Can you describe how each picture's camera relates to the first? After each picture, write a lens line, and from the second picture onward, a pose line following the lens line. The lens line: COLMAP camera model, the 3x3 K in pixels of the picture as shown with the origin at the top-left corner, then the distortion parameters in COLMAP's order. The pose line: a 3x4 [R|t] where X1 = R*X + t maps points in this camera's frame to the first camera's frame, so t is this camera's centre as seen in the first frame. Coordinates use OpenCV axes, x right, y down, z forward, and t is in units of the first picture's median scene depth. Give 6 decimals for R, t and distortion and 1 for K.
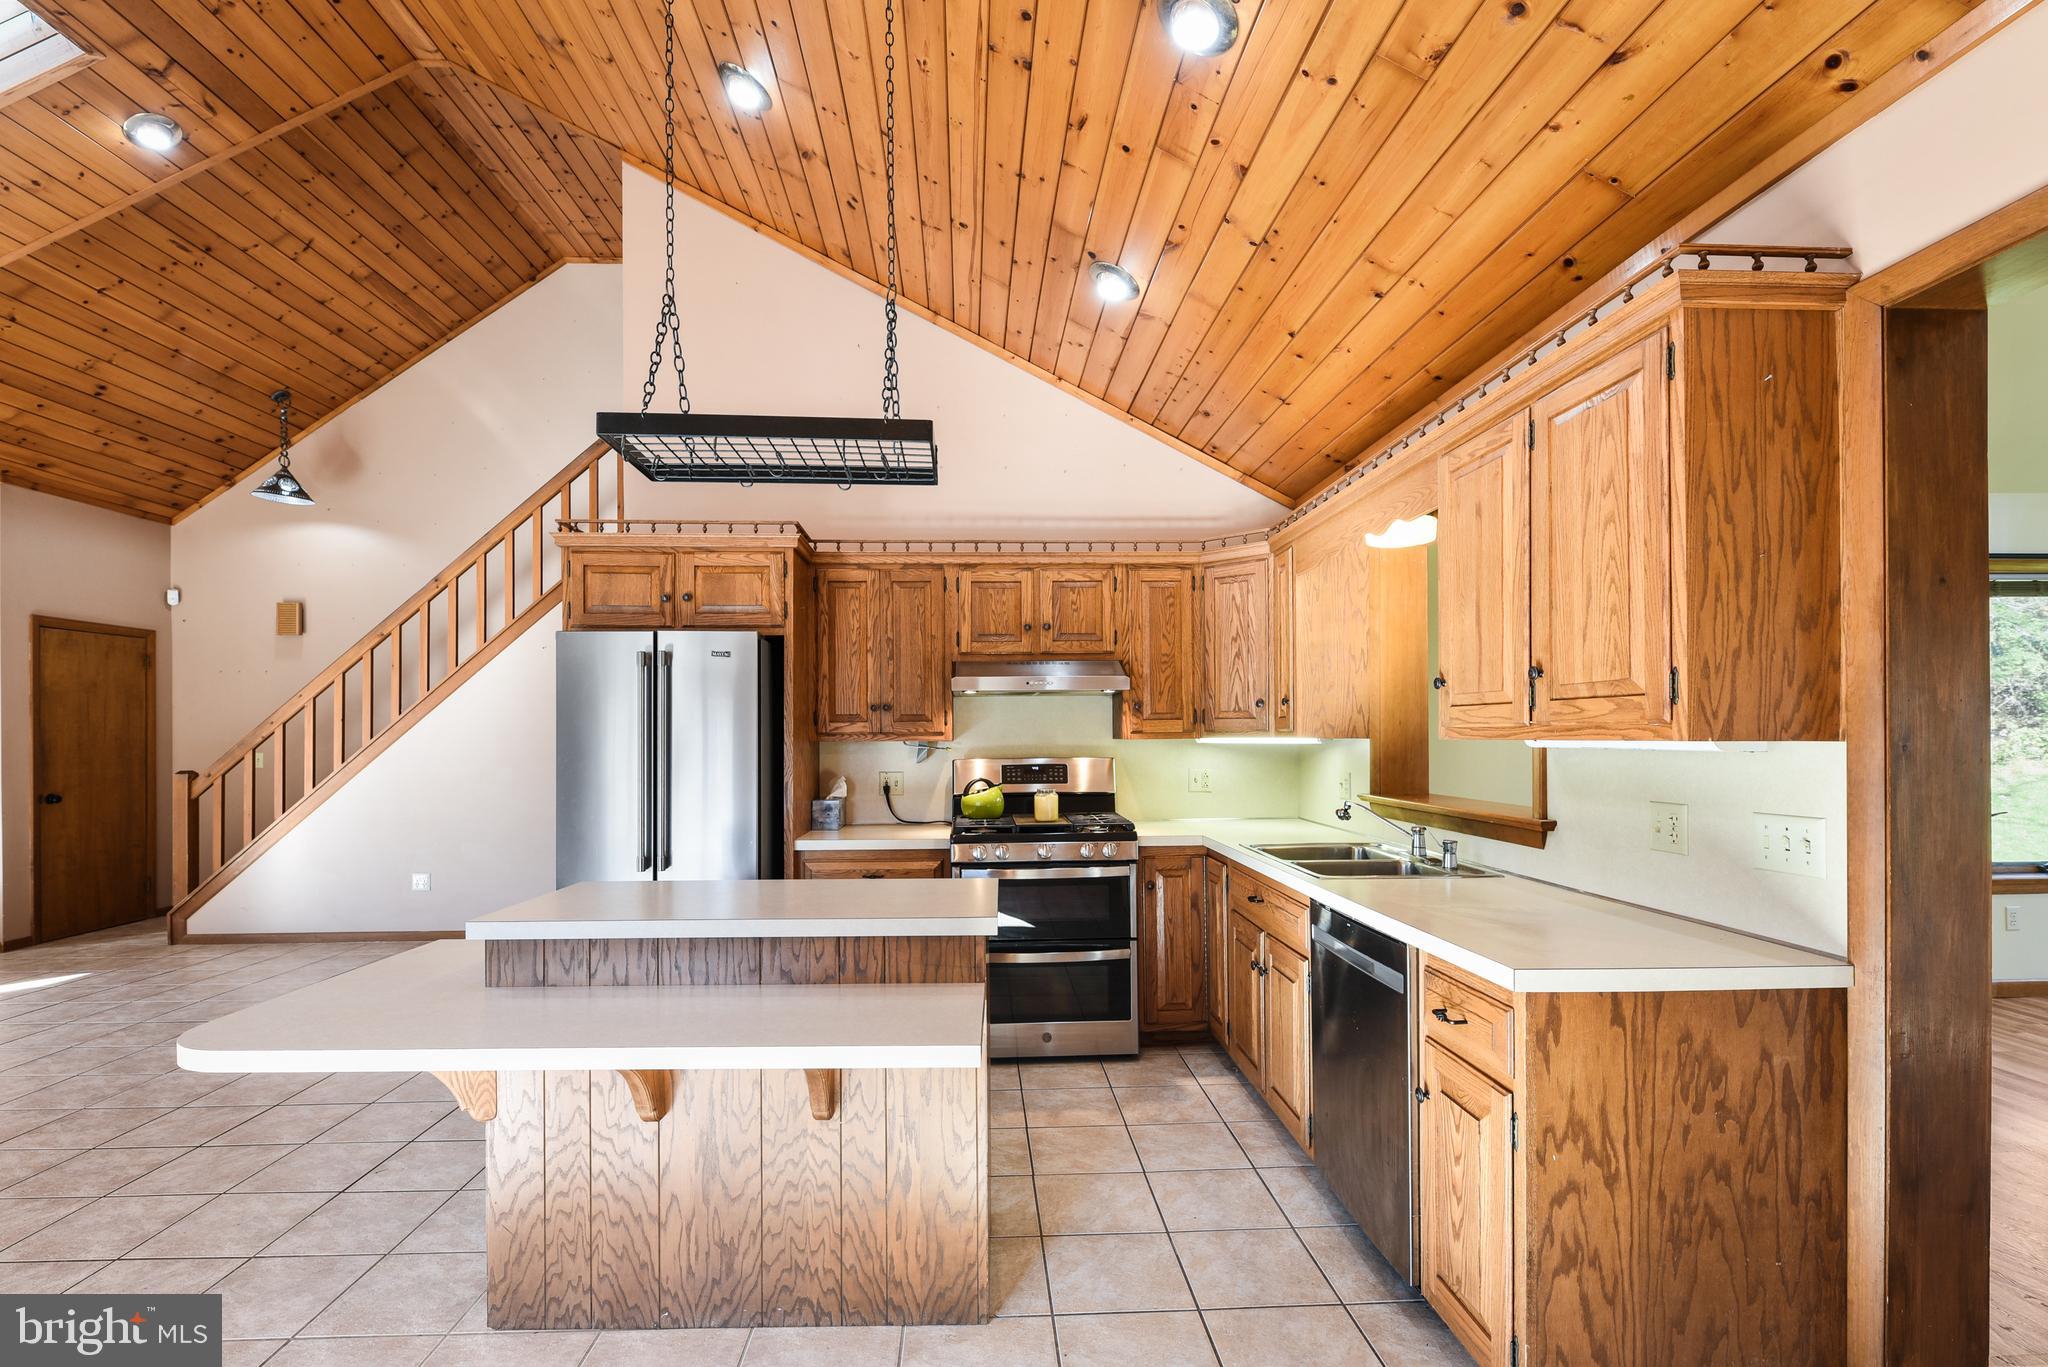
lens RADIAL K [[923.6, 0, 1015.8], [0, 923.6, 730.8], [0, 0, 1]] dist [-0.000216, -0.000902]
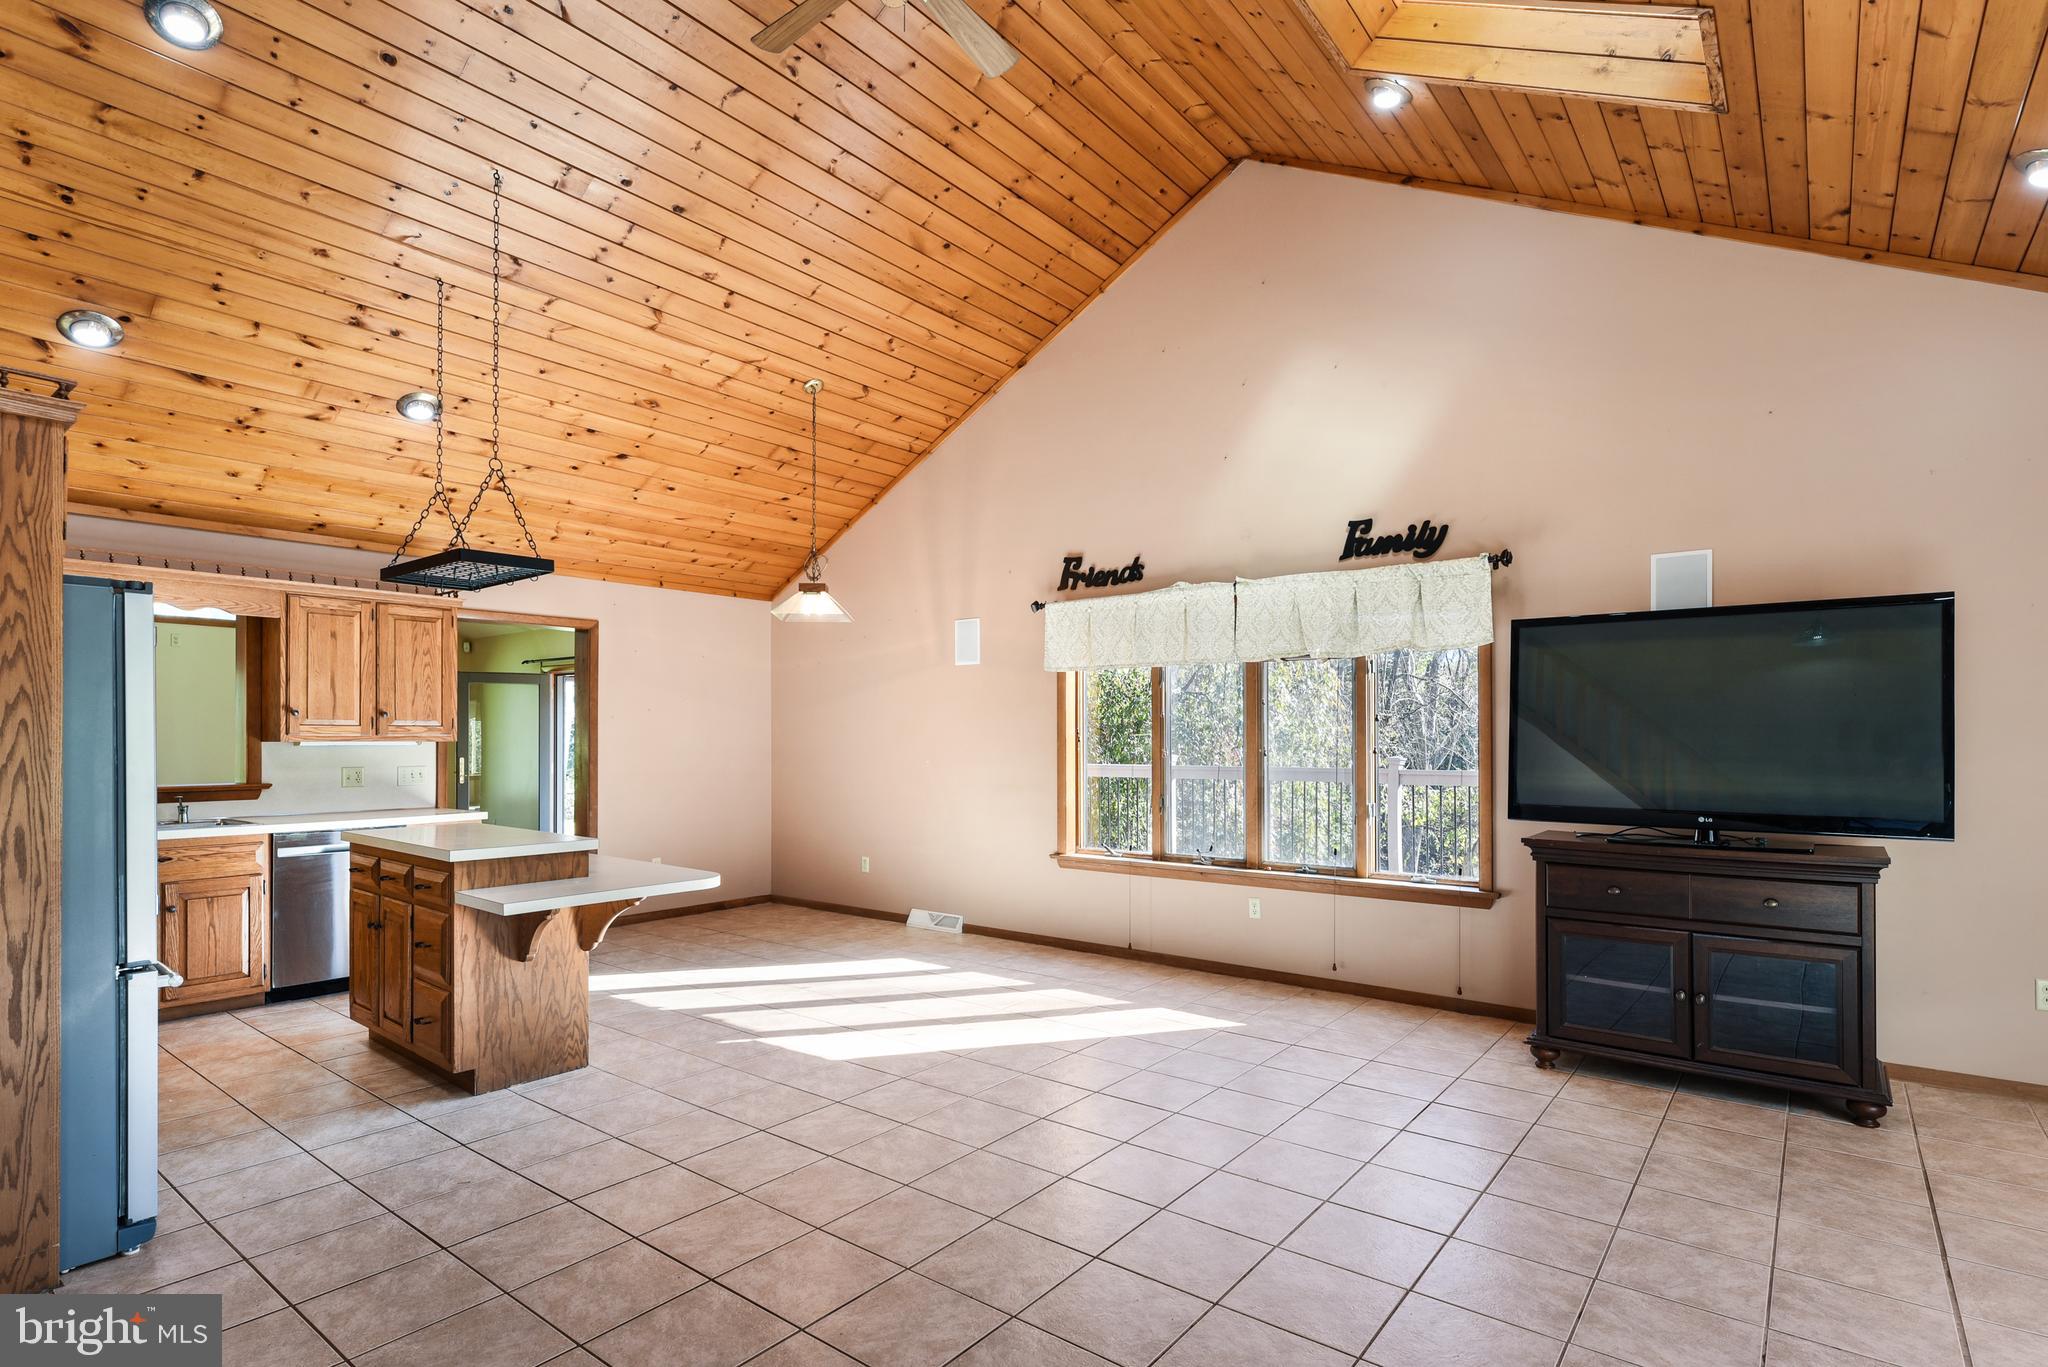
lens RADIAL K [[1027.9, 0, 999.5], [0, 1027.9, 737.6], [0, 0, 1]] dist [0.000627, 0.000036]
pose [[-0.750845, 0.006679, 0.660445, -1.261253], [0.004207, 0.999977, -0.005330, 0.010991], [-0.660465, -0.001223, -0.750856, 0.999606]]
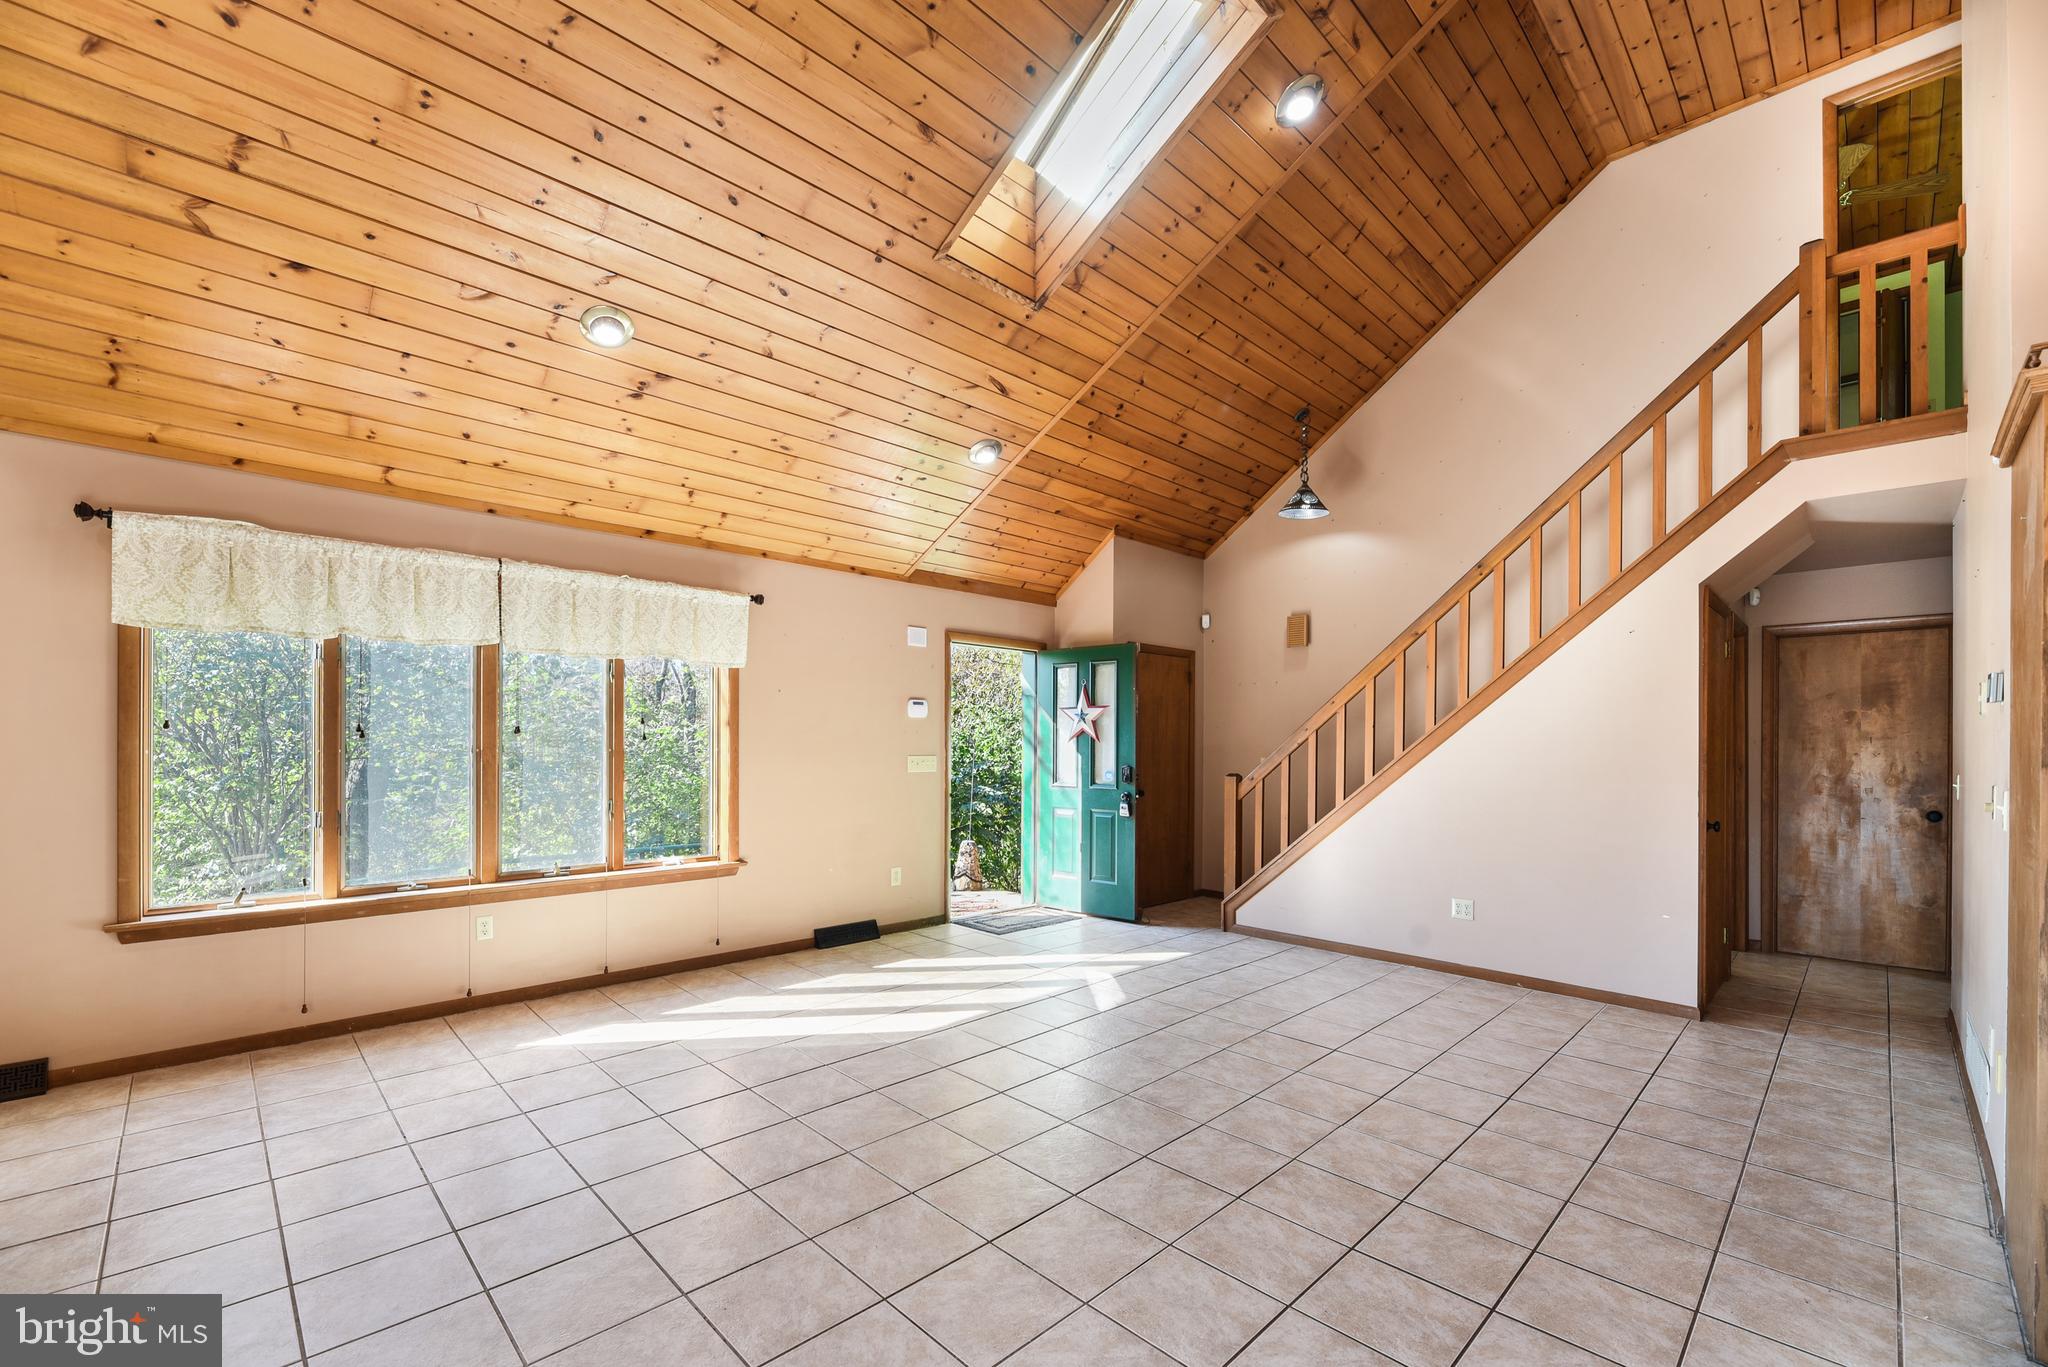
lens RADIAL K [[847.3, 0, 1018.2], [0, 847.3, 741.2], [0, 0, 1]] dist [-0.002481, -0.001339]
pose [[0.665048, 0.007118, -0.746767, -0.467527], [-0.008239, 0.999964, 0.002194, 0.007155], [0.746755, 0.004694, 0.665082, 0.207522]]
